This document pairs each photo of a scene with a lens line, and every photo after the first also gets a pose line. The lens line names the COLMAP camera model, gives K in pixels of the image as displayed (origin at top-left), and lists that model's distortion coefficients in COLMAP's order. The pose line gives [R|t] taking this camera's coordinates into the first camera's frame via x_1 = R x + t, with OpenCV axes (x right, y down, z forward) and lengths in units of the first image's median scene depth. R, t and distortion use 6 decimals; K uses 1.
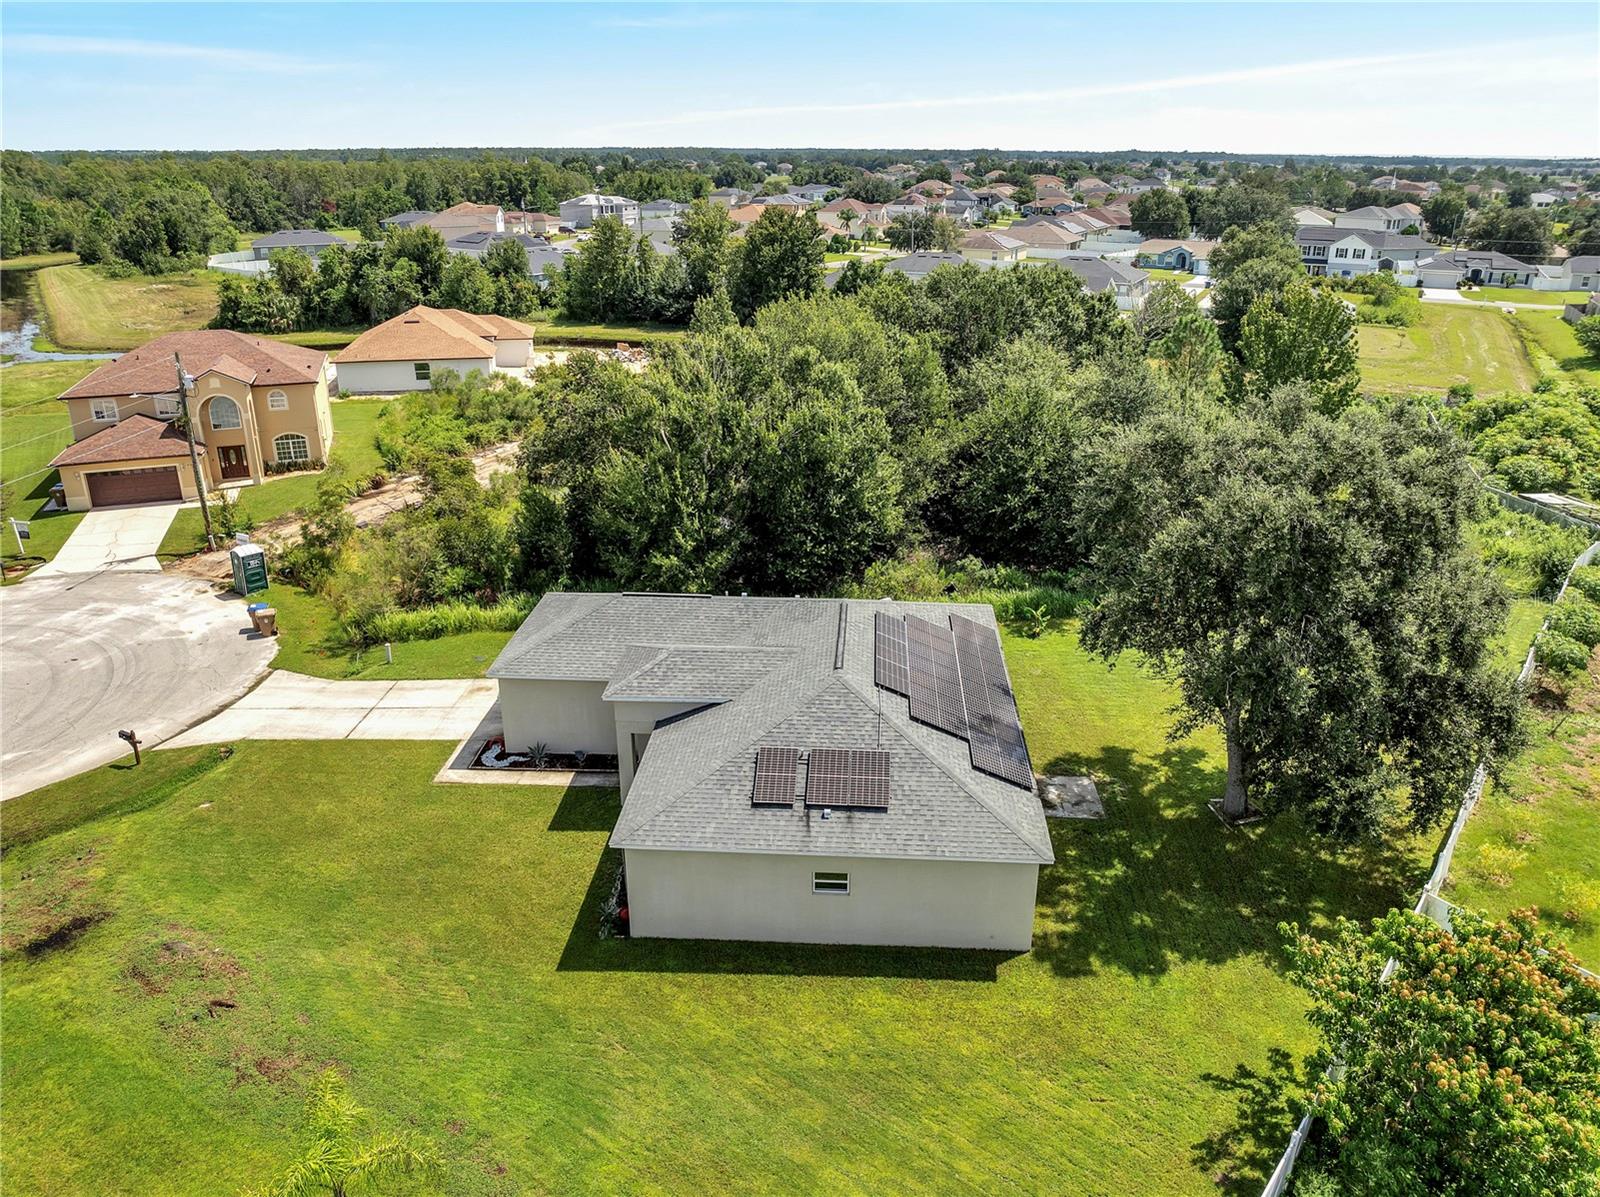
lens RADIAL K [[1118.2, 0, 800.0], [0, 1118.2, 598.5], [0, 0, 1]] dist [-0.029876, -0.000121]
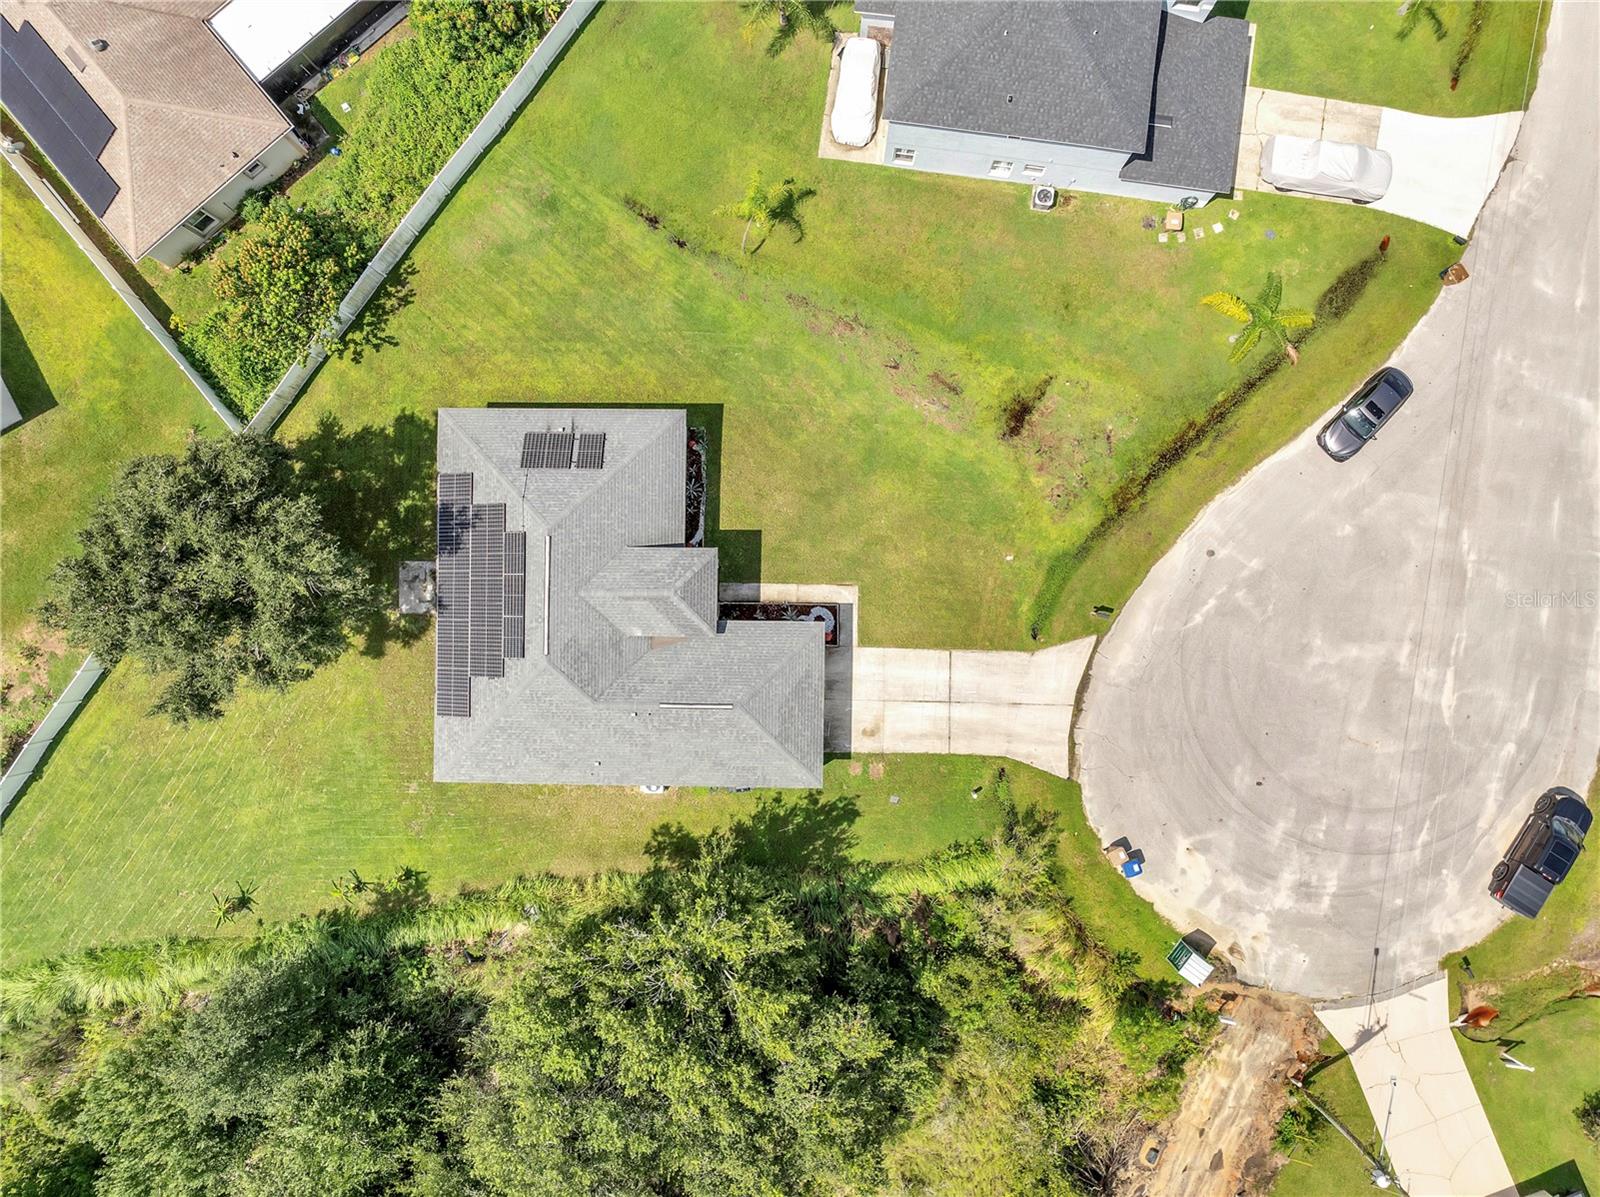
lens RADIAL K [[1118.2, 0, 800.0], [0, 1118.2, 598.5], [0, 0, 1]] dist [-0.029876, -0.000121]
pose [[-0.998447, 0.054852, 0.009719, -0.267986], [-0.011110, -0.367042, 0.930138, -1.169673], [0.054587, 0.928586, 0.367081, 0.485594]]
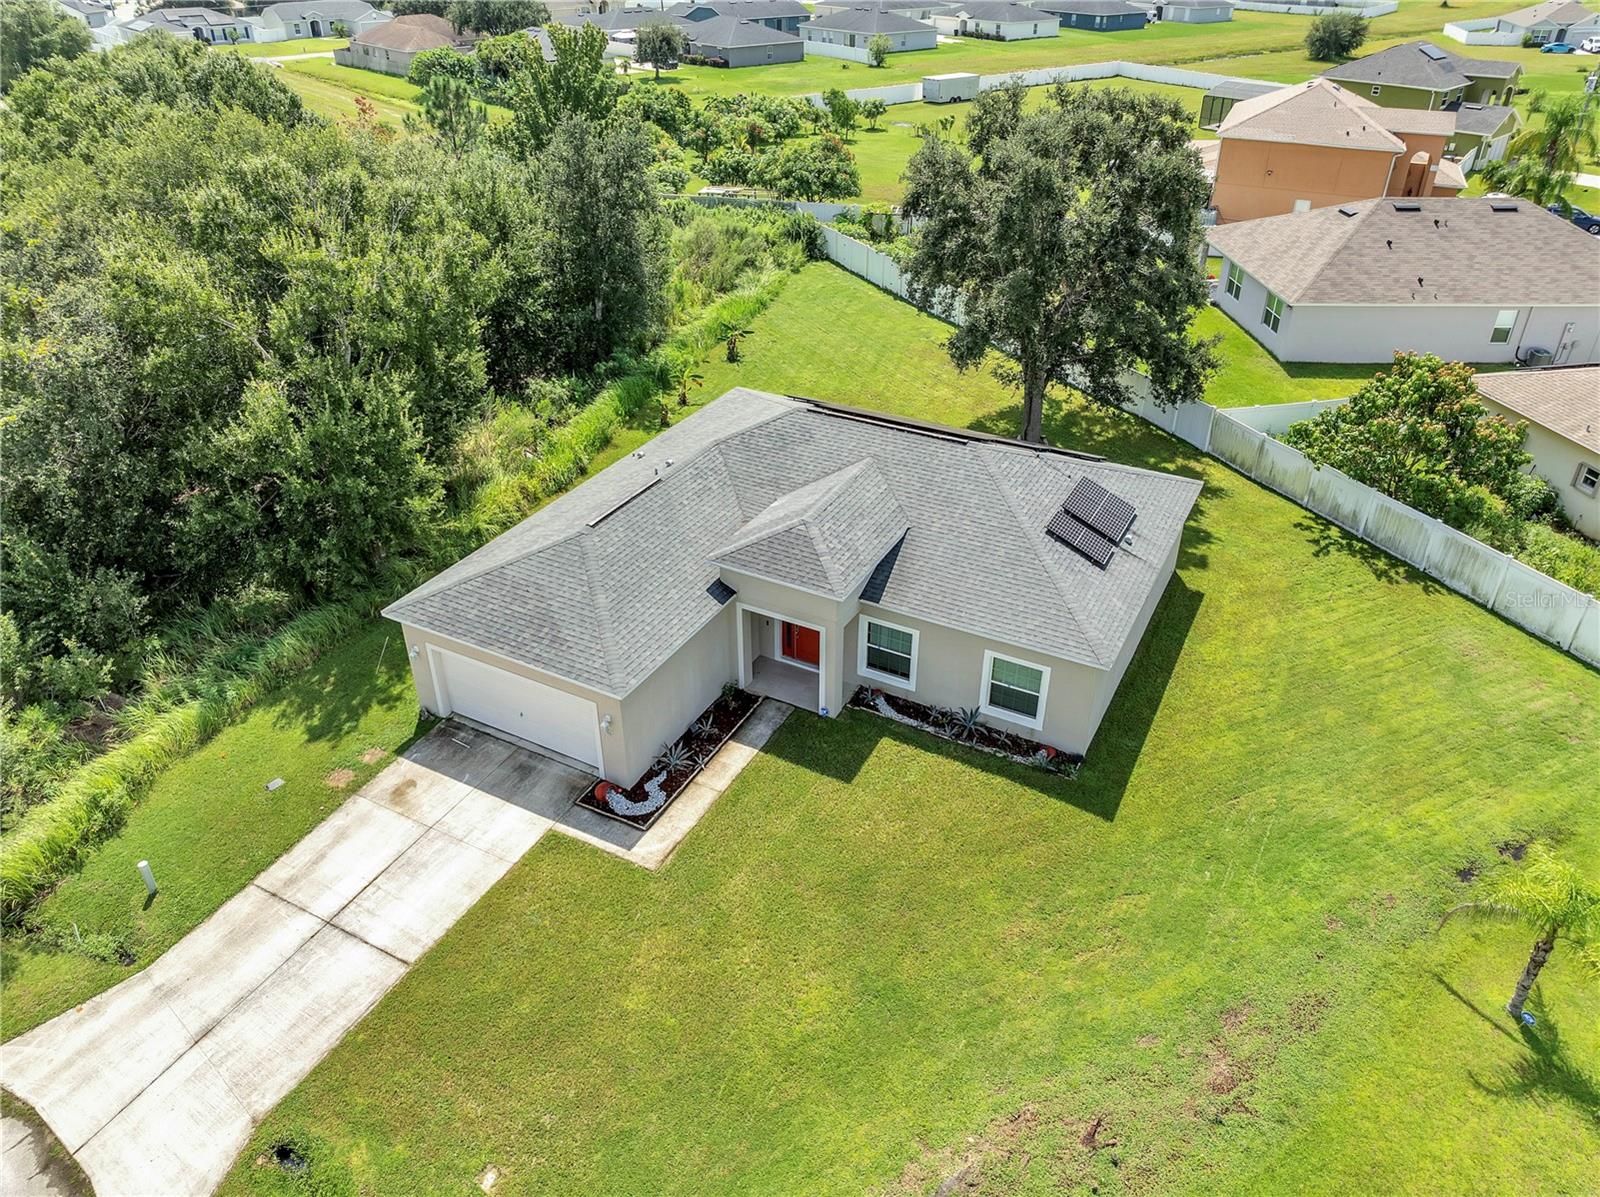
lens RADIAL K [[1118.2, 0, 800.0], [0, 1118.2, 598.5], [0, 0, 1]] dist [-0.029876, -0.000121]
pose [[0.411753, -0.486587, 0.770515, -0.731743], [0.339546, 0.866550, 0.365785, -0.193783], [-0.845676, 0.111012, 0.522023, 0.554392]]
